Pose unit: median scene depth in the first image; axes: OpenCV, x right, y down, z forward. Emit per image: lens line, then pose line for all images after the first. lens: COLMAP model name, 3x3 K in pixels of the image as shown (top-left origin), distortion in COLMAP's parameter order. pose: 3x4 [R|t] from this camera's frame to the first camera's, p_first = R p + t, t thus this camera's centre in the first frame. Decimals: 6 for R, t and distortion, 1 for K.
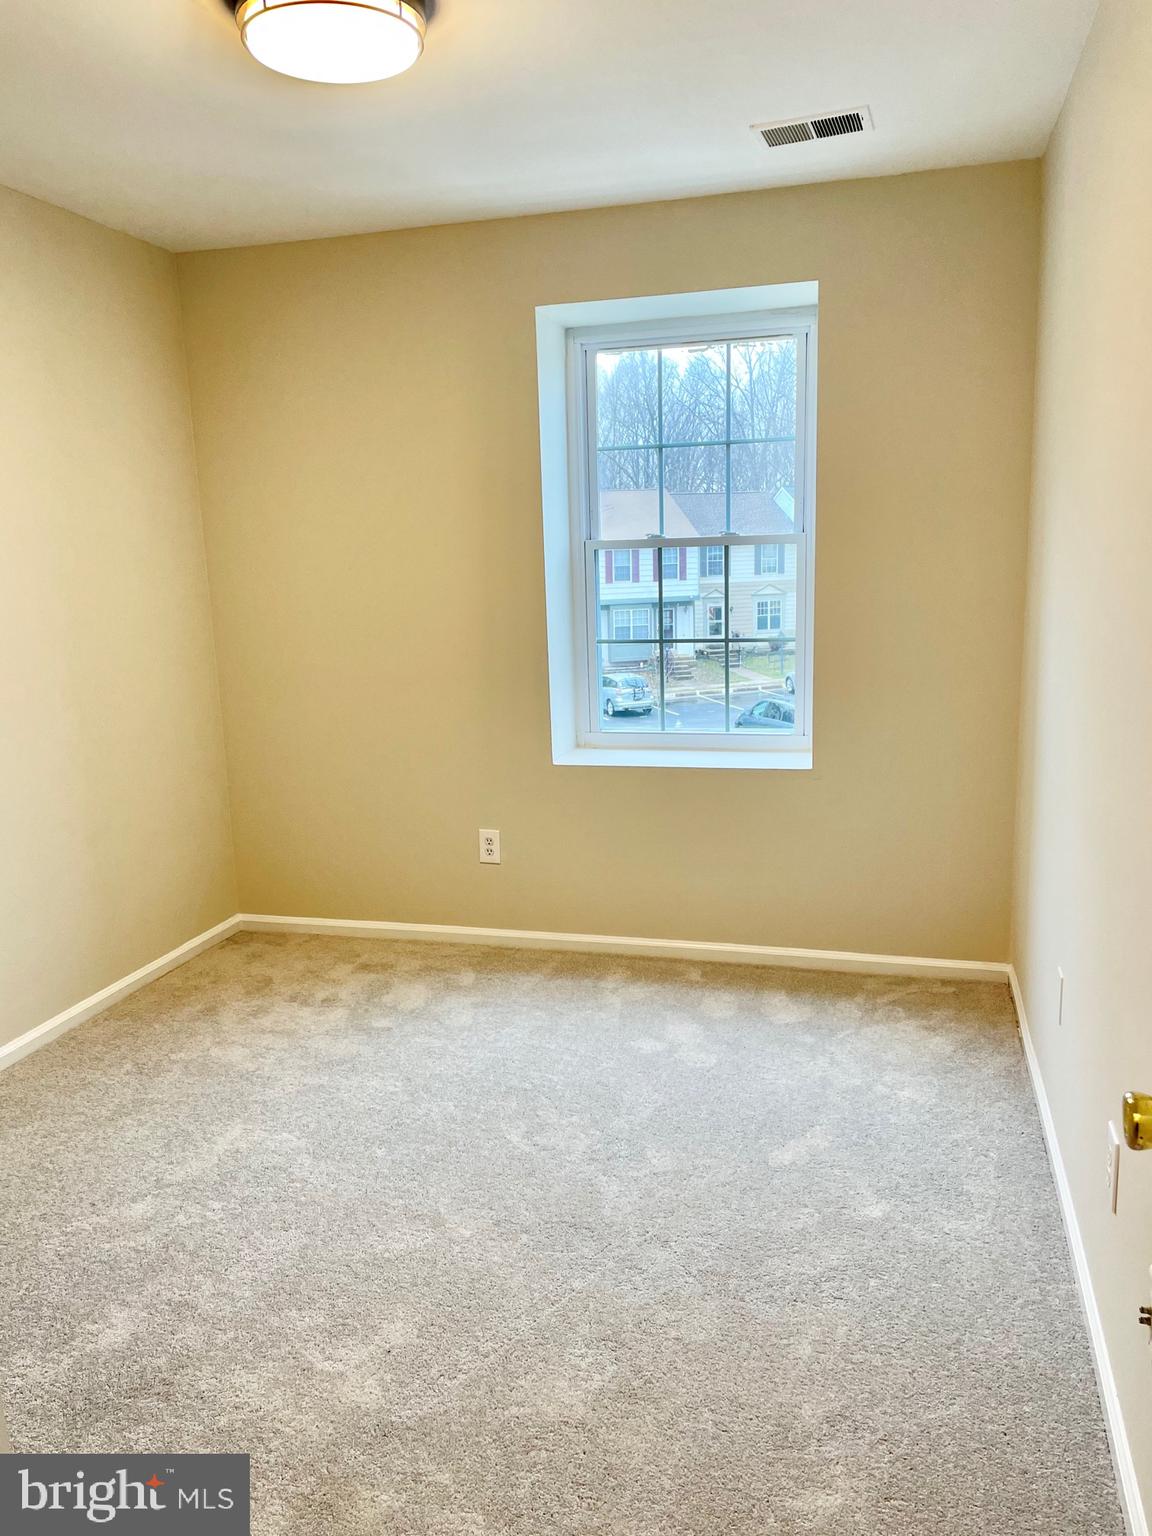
lens RADIAL K [[1165.6, 0, 572.6], [0, 1165.6, 774.6], [0, 0, 1]] dist [0.077254, -0.095128]
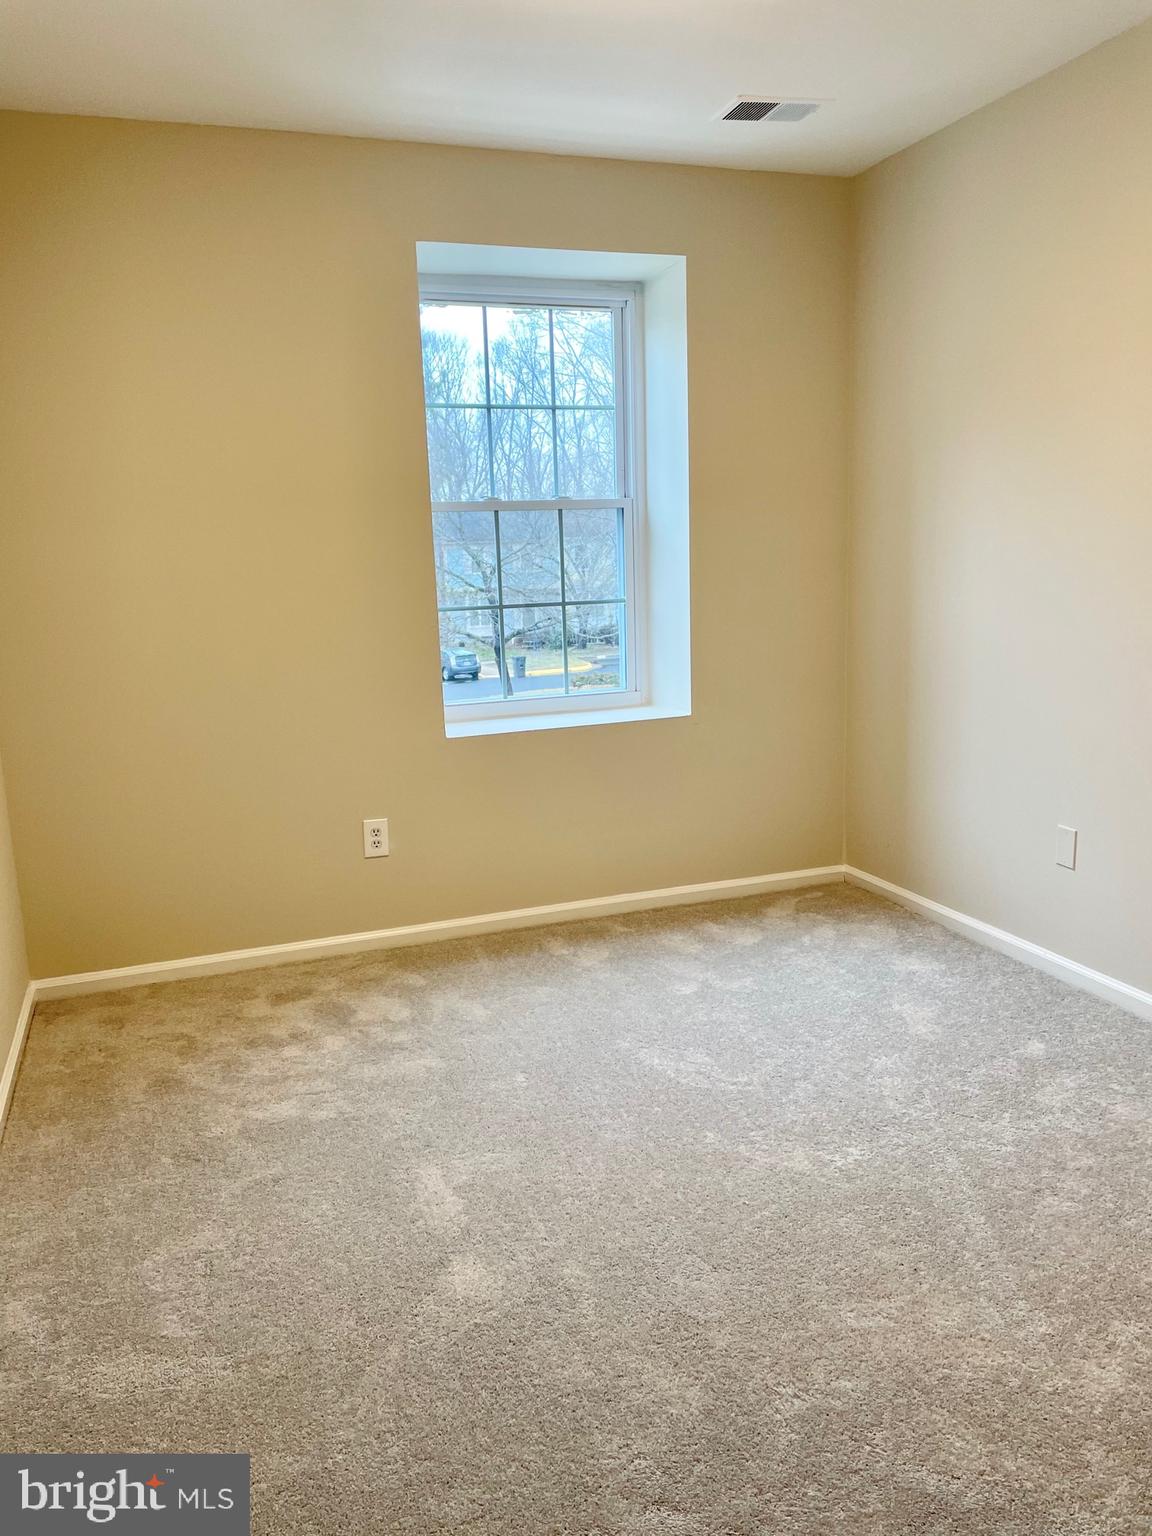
lens RADIAL K [[1165.6, 0, 578.7], [0, 1165.6, 766.5], [0, 0, 1]] dist [0.077254, -0.095128]
pose [[0.817696, -0.110059, 0.565031, -0.477555], [0.125078, 0.992072, 0.012231, 0.016378], [-0.561897, 0.060671, 0.824979, 0.176202]]
